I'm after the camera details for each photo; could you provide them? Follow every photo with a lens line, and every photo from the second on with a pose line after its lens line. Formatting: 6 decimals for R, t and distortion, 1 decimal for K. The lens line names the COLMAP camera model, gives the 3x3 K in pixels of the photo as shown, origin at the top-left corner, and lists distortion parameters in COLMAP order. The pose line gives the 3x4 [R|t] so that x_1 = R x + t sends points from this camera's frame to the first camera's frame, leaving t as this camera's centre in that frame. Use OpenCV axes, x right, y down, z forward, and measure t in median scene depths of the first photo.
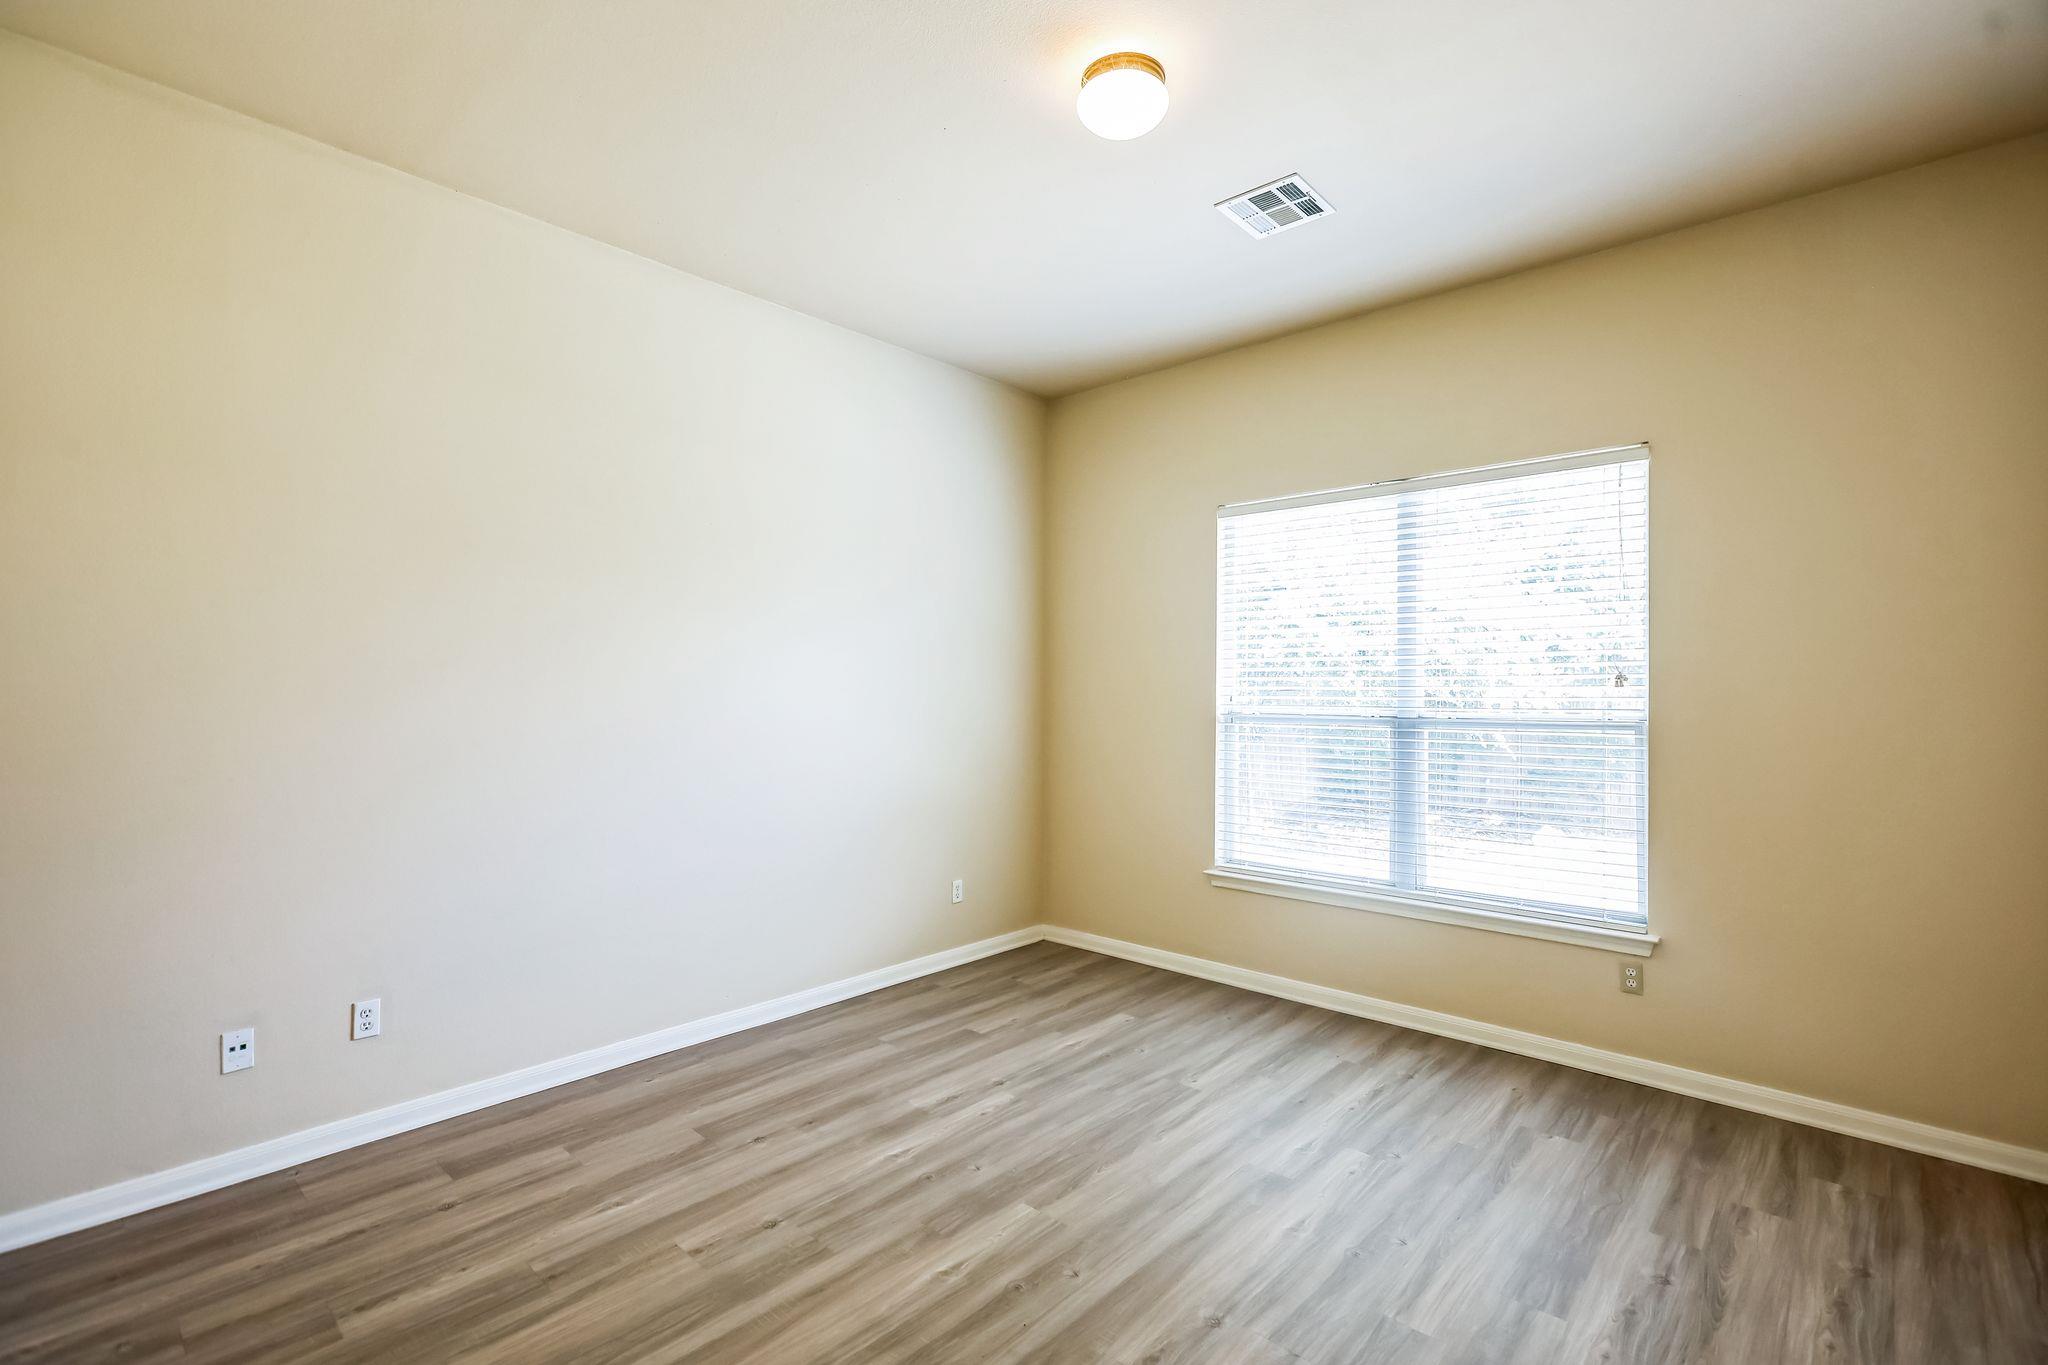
lens RADIAL K [[940.0, 0, 1035.7], [0, 940.0, 687.2], [0, 0, 1]] dist [0.003402, 0.000746]
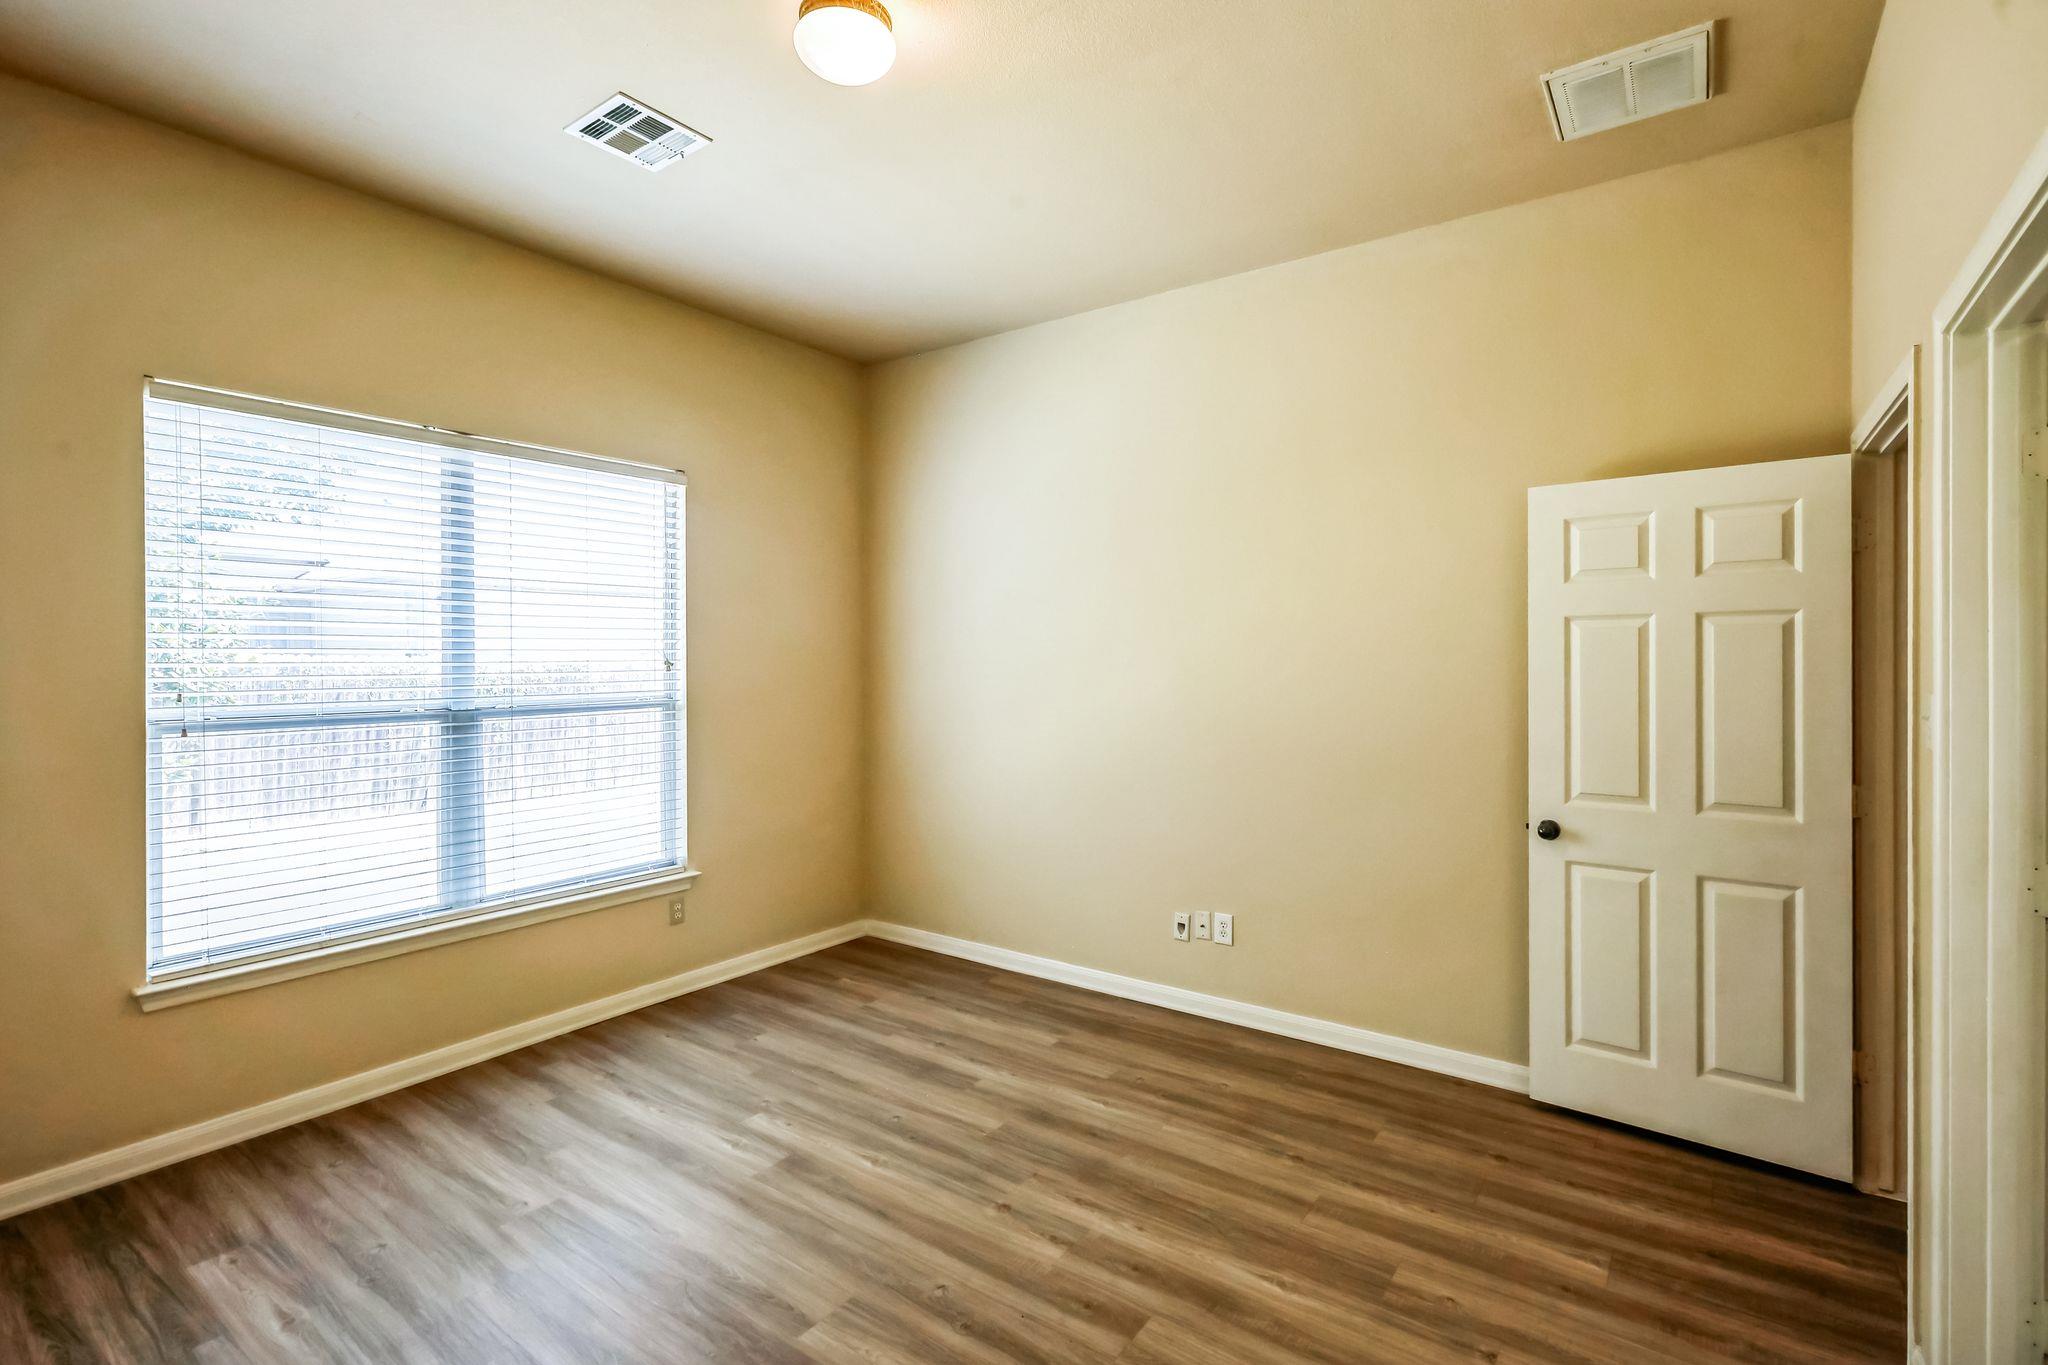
lens RADIAL K [[940.0, 0, 1039.0], [0, 940.0, 671.5], [0, 0, 1]] dist [0.003402, 0.000746]
pose [[-0.108956, -0.016769, 0.993905, -0.603361], [0.000720, 0.999856, 0.016948, -0.019644], [-0.994046, 0.002562, -0.108928, 0.652891]]
